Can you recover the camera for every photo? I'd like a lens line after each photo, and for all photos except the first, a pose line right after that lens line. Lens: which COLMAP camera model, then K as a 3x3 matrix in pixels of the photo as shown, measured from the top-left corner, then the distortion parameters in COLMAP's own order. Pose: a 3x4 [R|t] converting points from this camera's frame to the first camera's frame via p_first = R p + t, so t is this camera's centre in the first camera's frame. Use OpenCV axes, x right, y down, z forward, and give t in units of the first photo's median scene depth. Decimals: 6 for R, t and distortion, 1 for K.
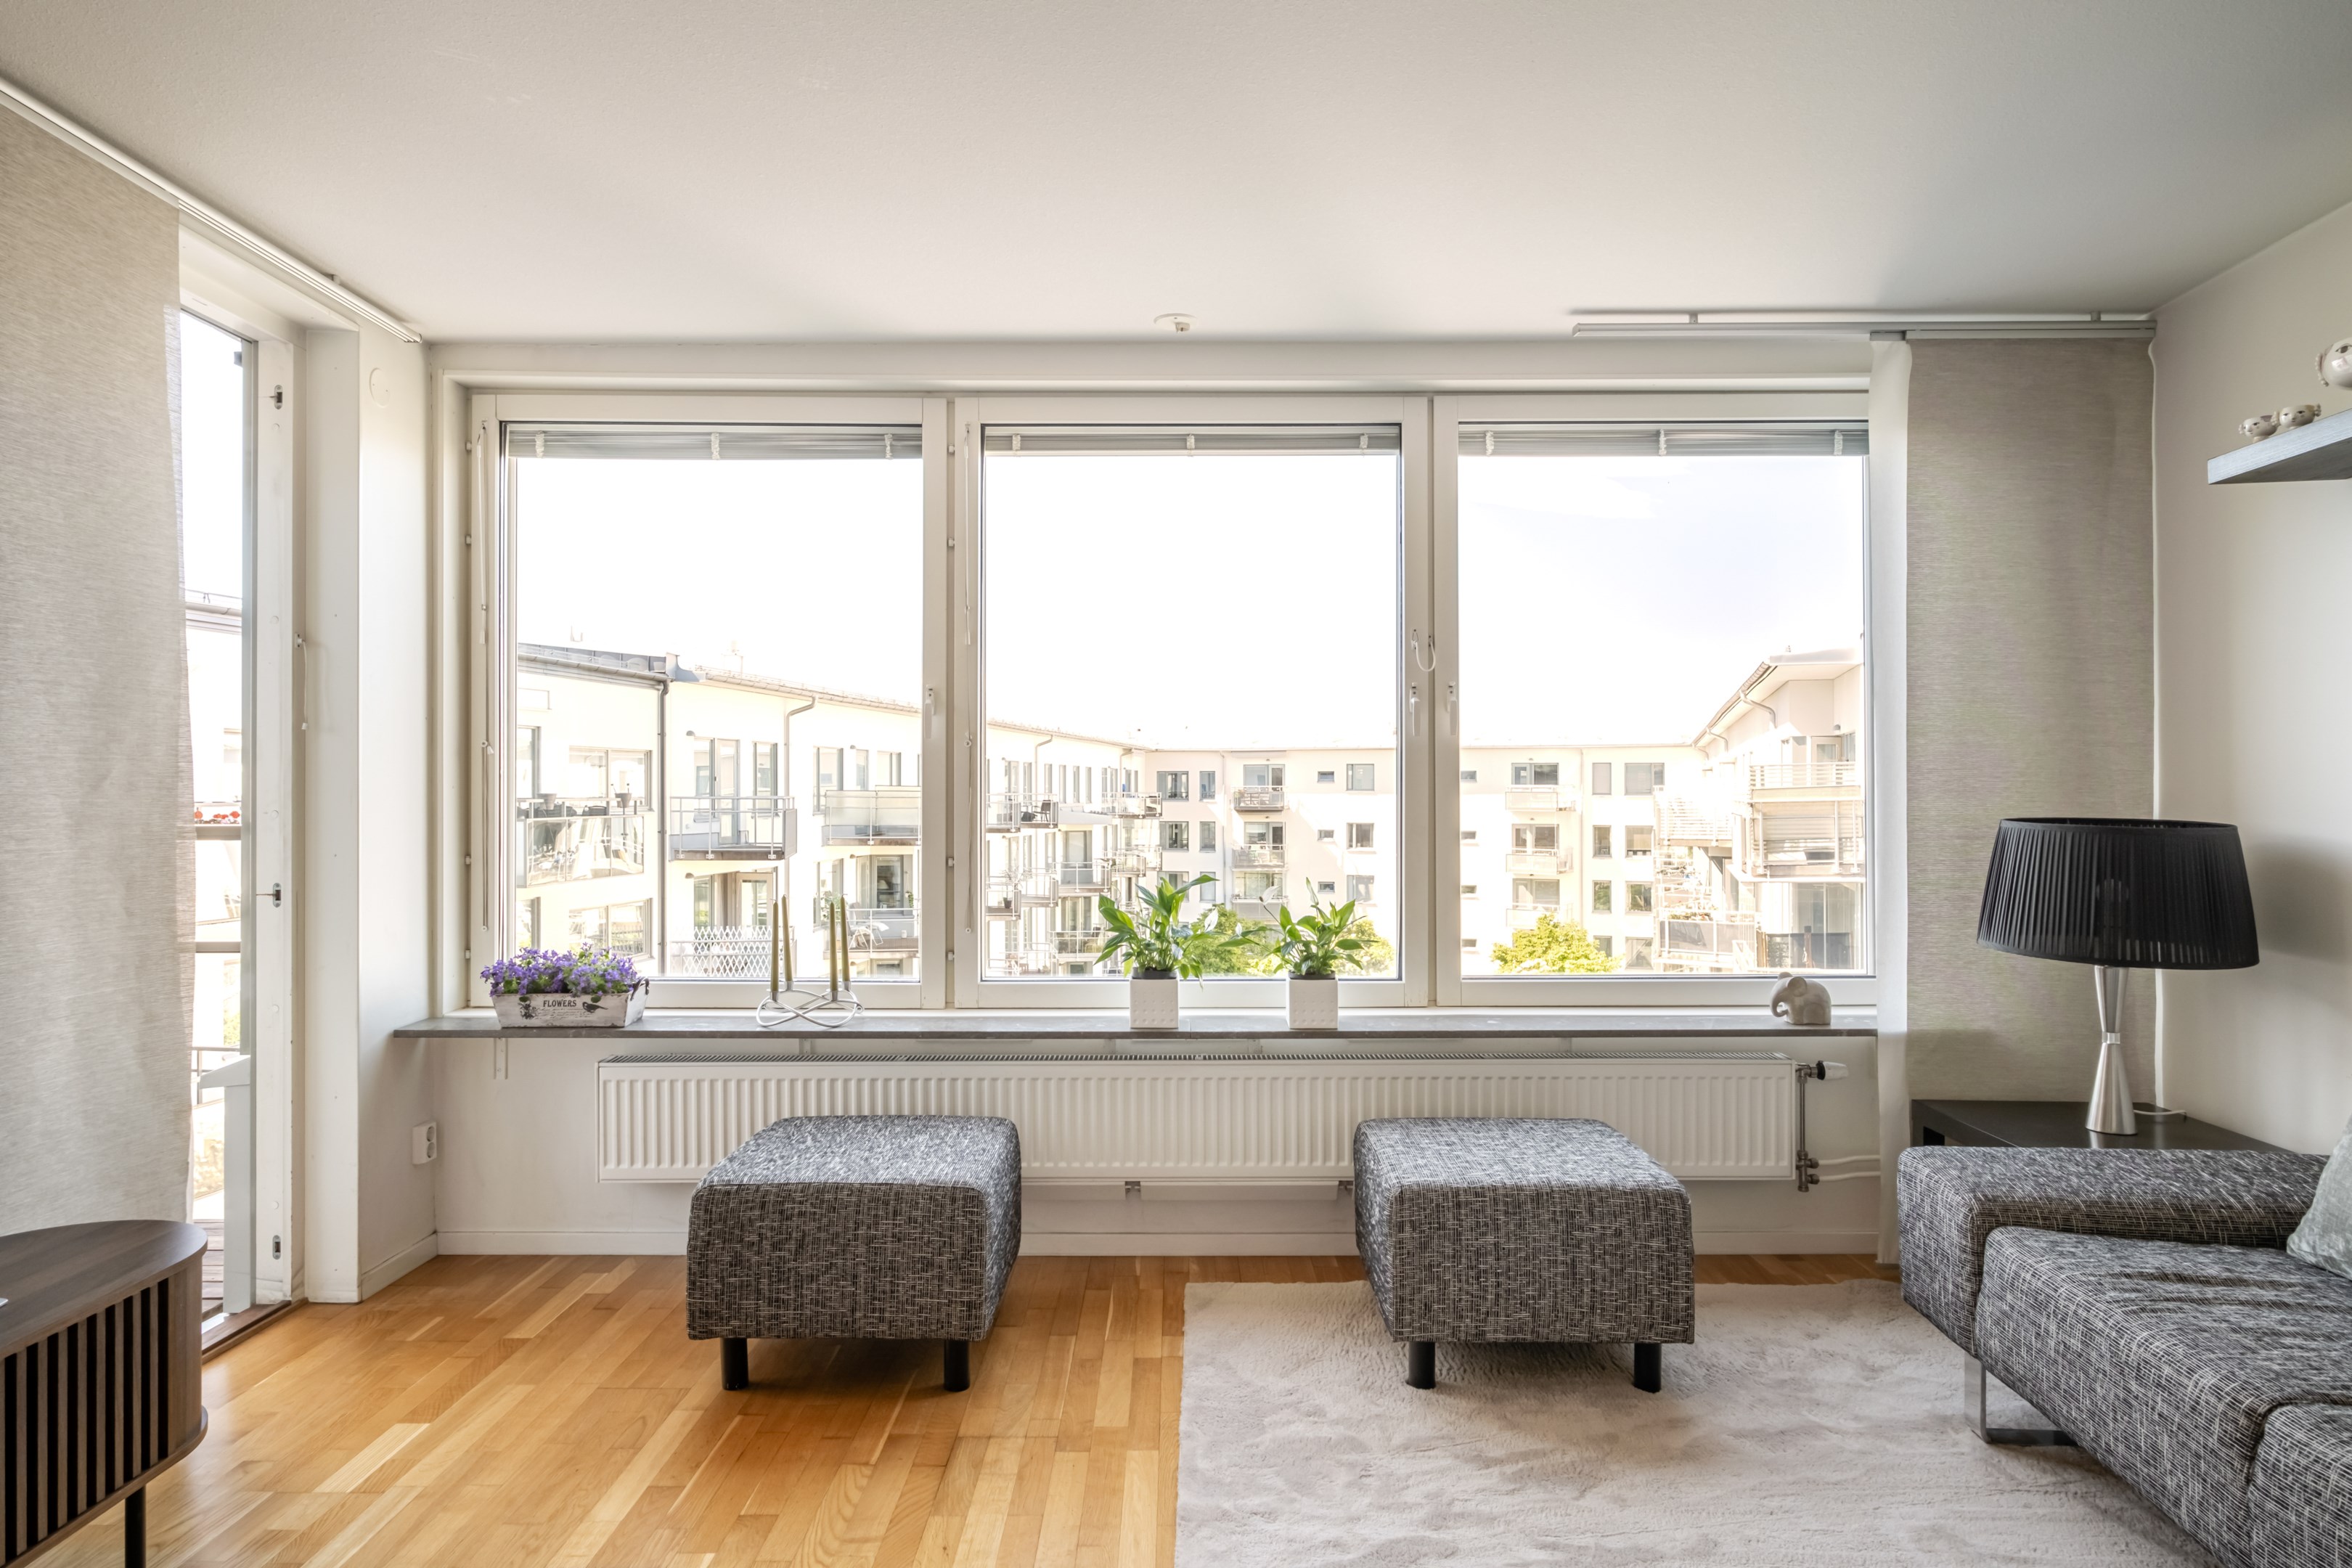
lens RADIAL K [[1359.9, 0, 1176.0], [0, 1359.9, 784.0], [0, 0, 1]] dist [-0.002575, 0.000697]
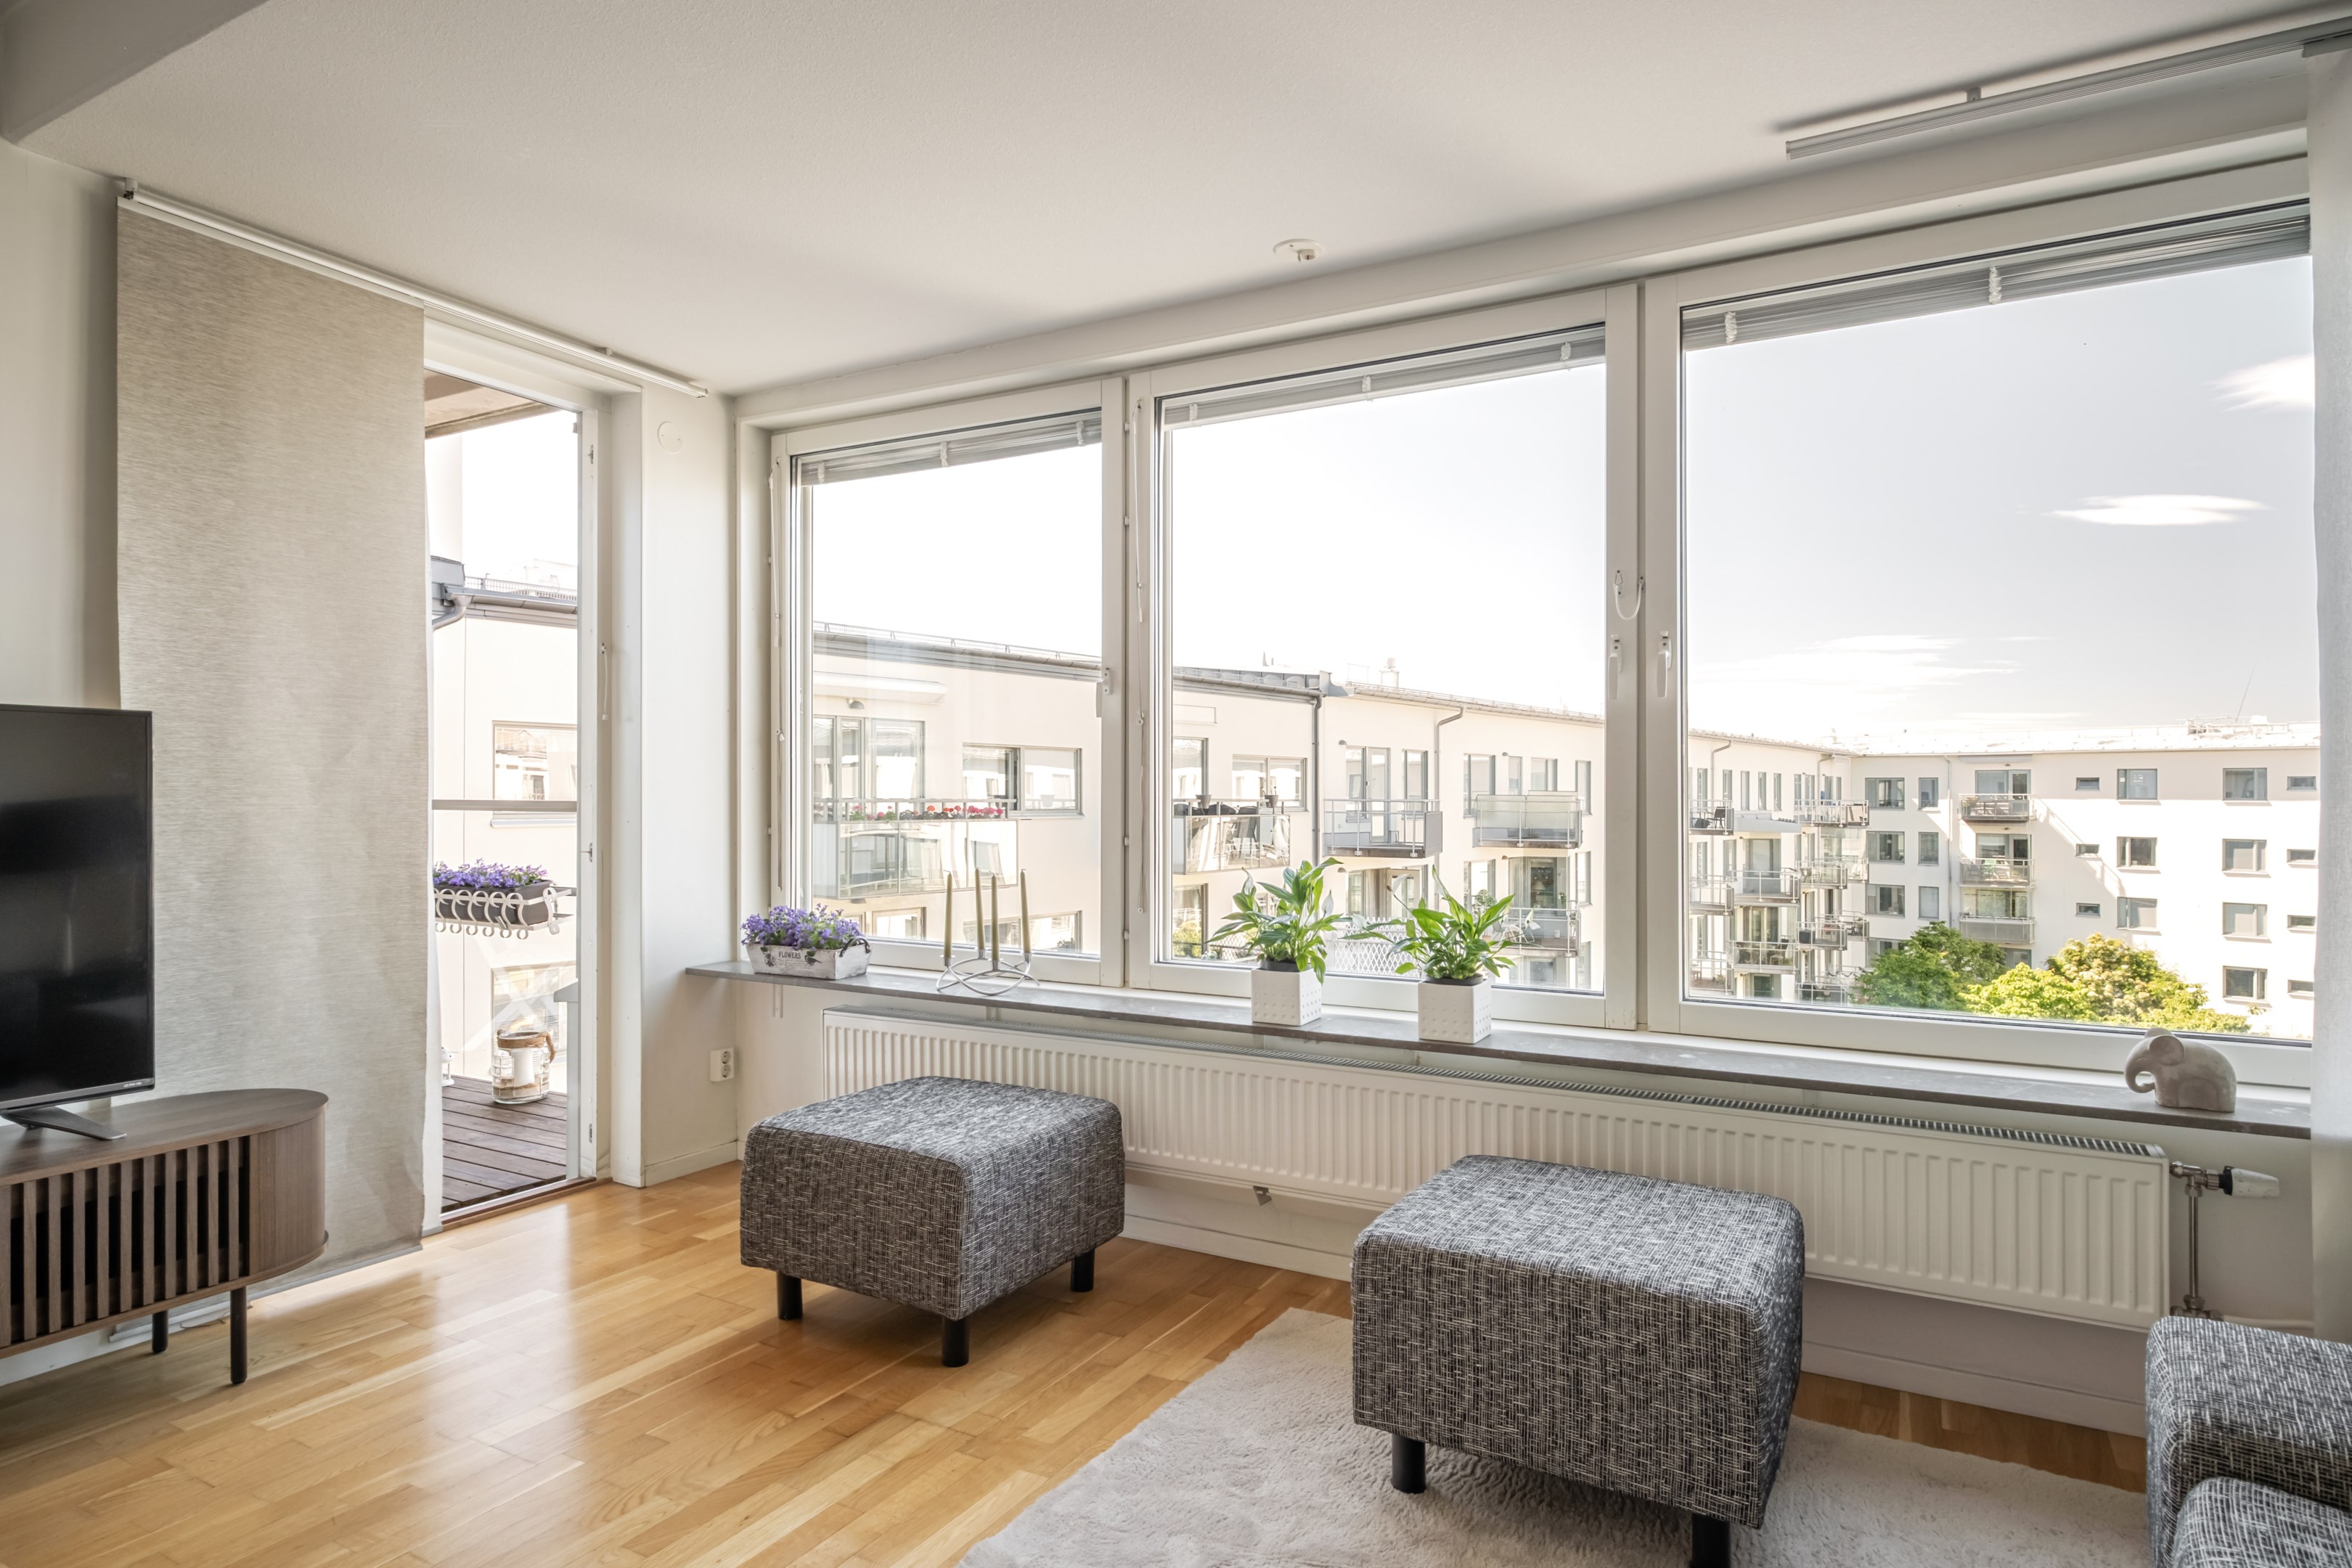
lens RADIAL K [[1272.8, 0, 1196.1], [0, 1272.8, 792.8], [0, 0, 1]] dist [0.003420, -0.000692]
pose [[0.873880, 0.001717, -0.486138, 0.366165], [-0.001296, 0.999998, 0.001203, 0.022854], [0.486139, -0.000421, 0.873881, 0.228069]]
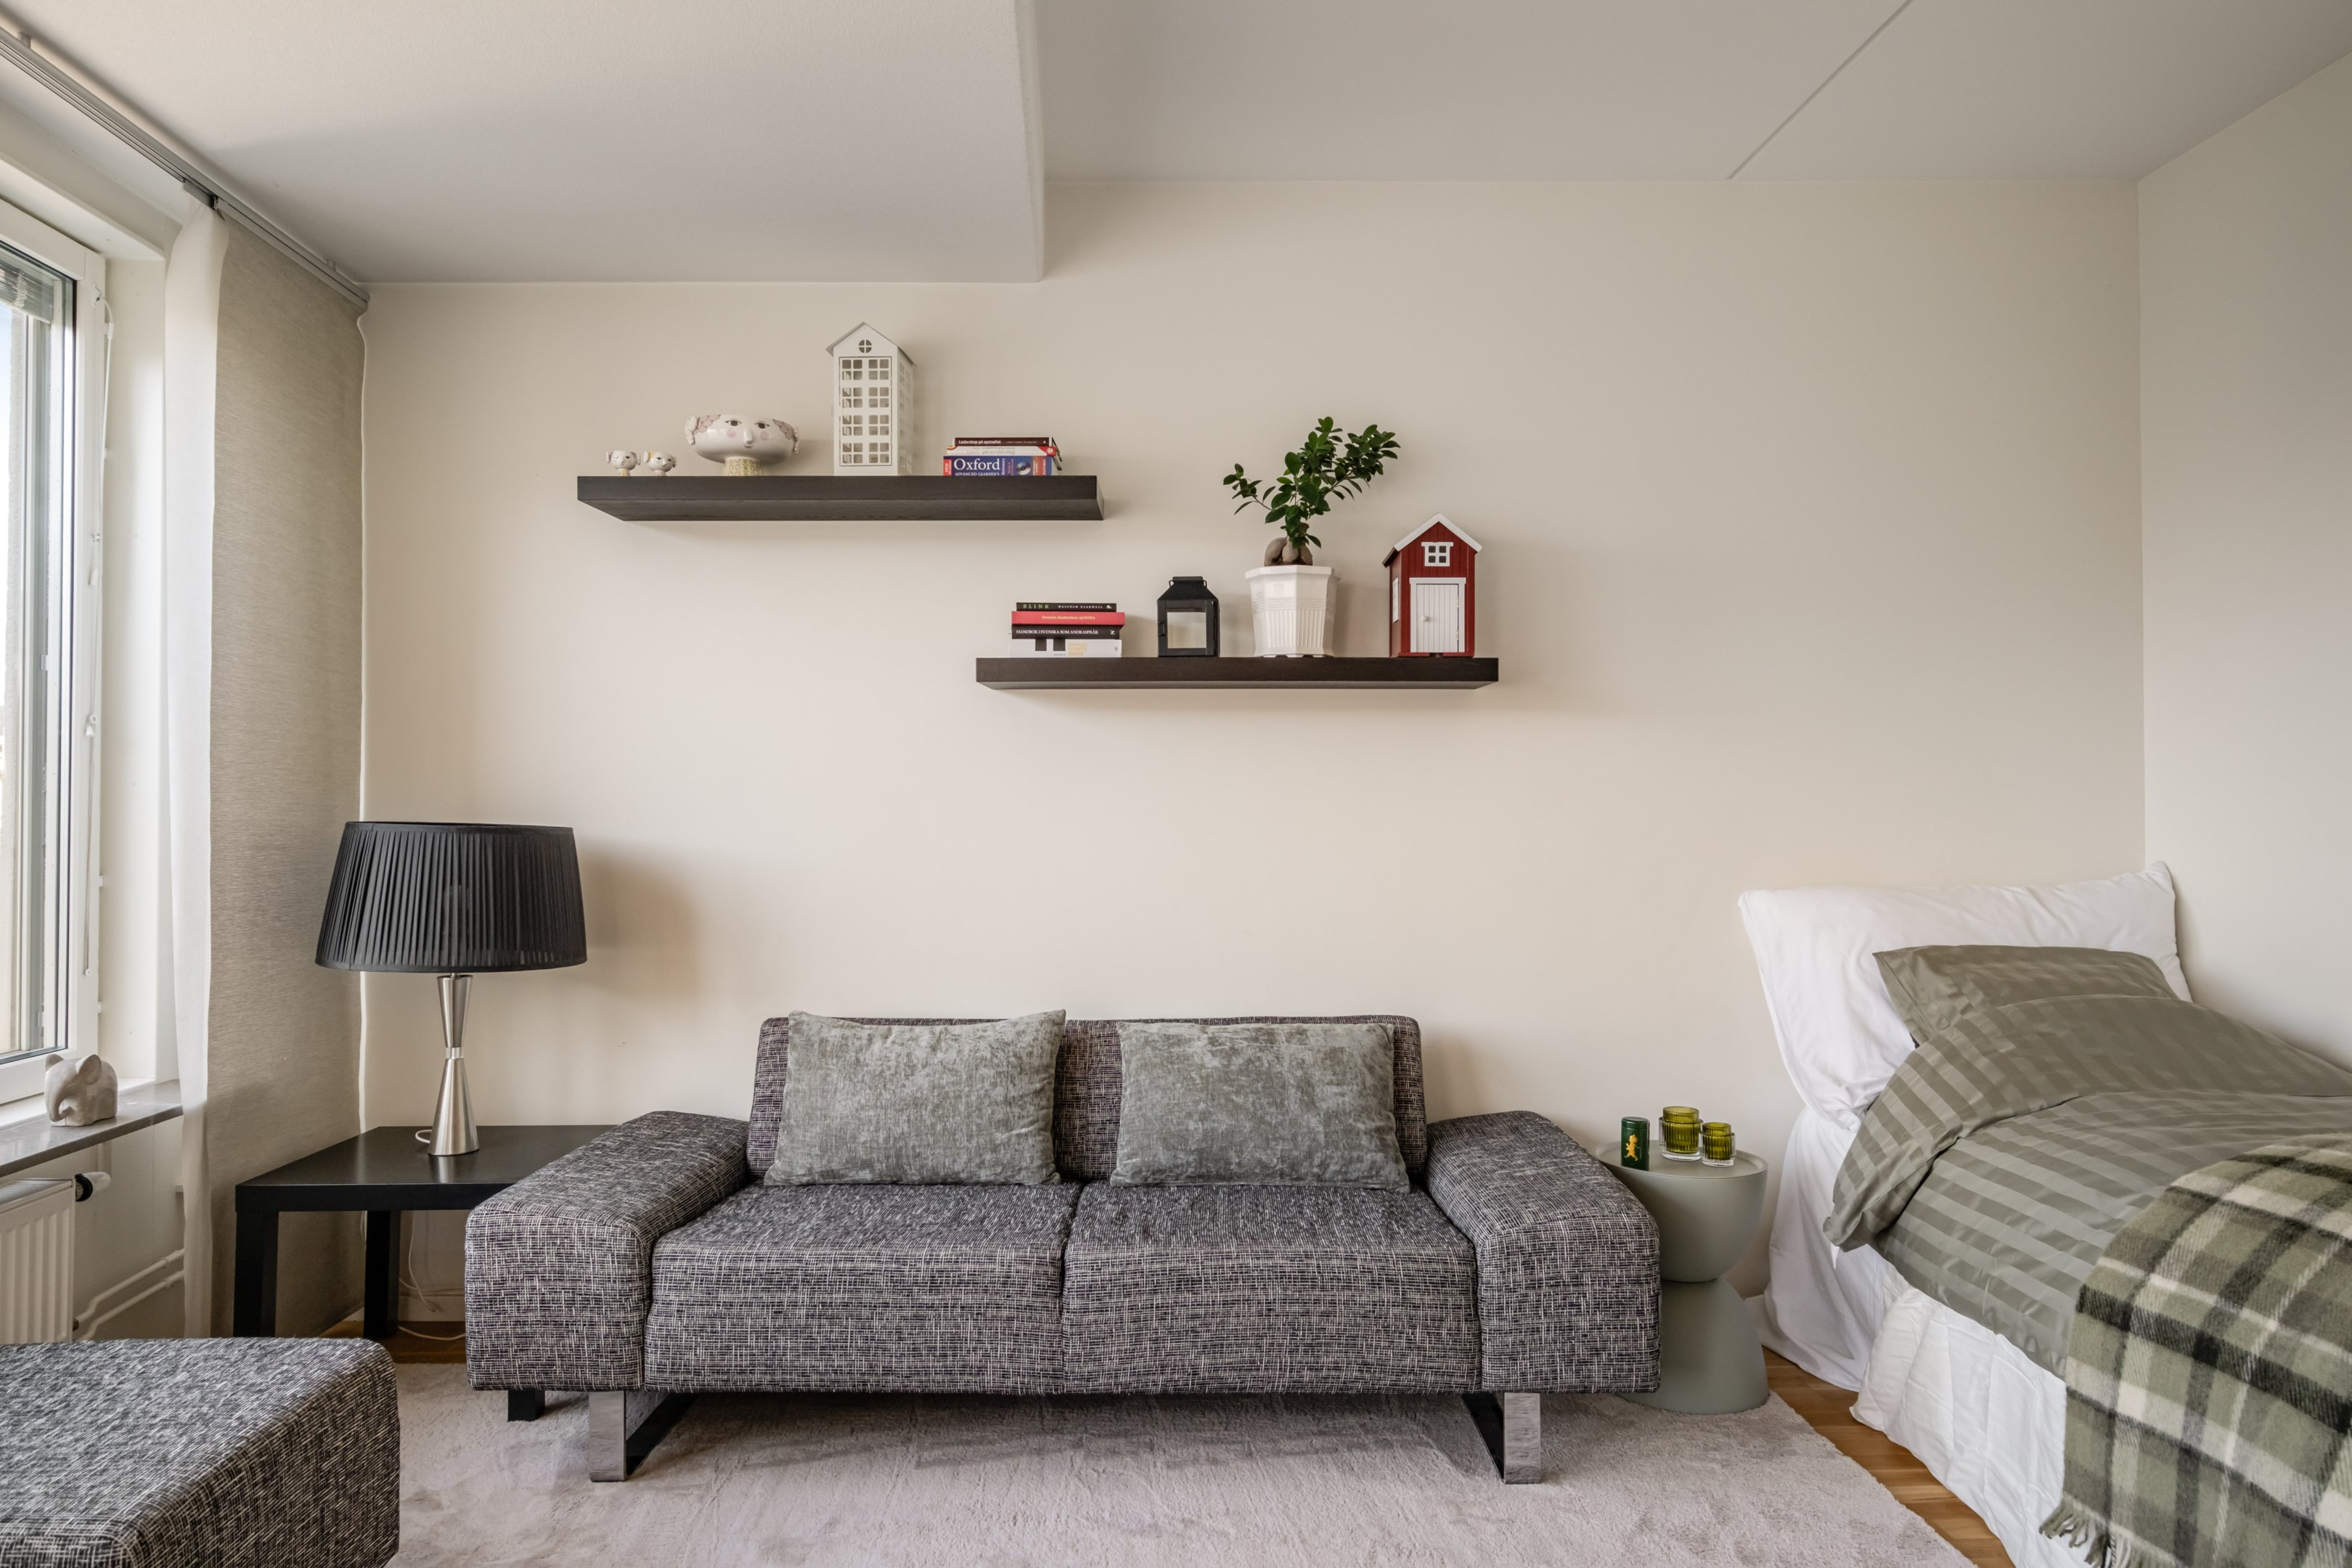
lens RADIAL K [[1517.4, 0, 1170.8], [0, 1517.4, 805.9], [0, 0, 1]] dist [0.003452, -0.000975]
pose [[-0.063246, 0.006280, 0.997978, -0.365598], [-0.006345, 0.999957, -0.006694, 0.016878], [-0.997978, -0.006755, -0.063204, 0.525158]]
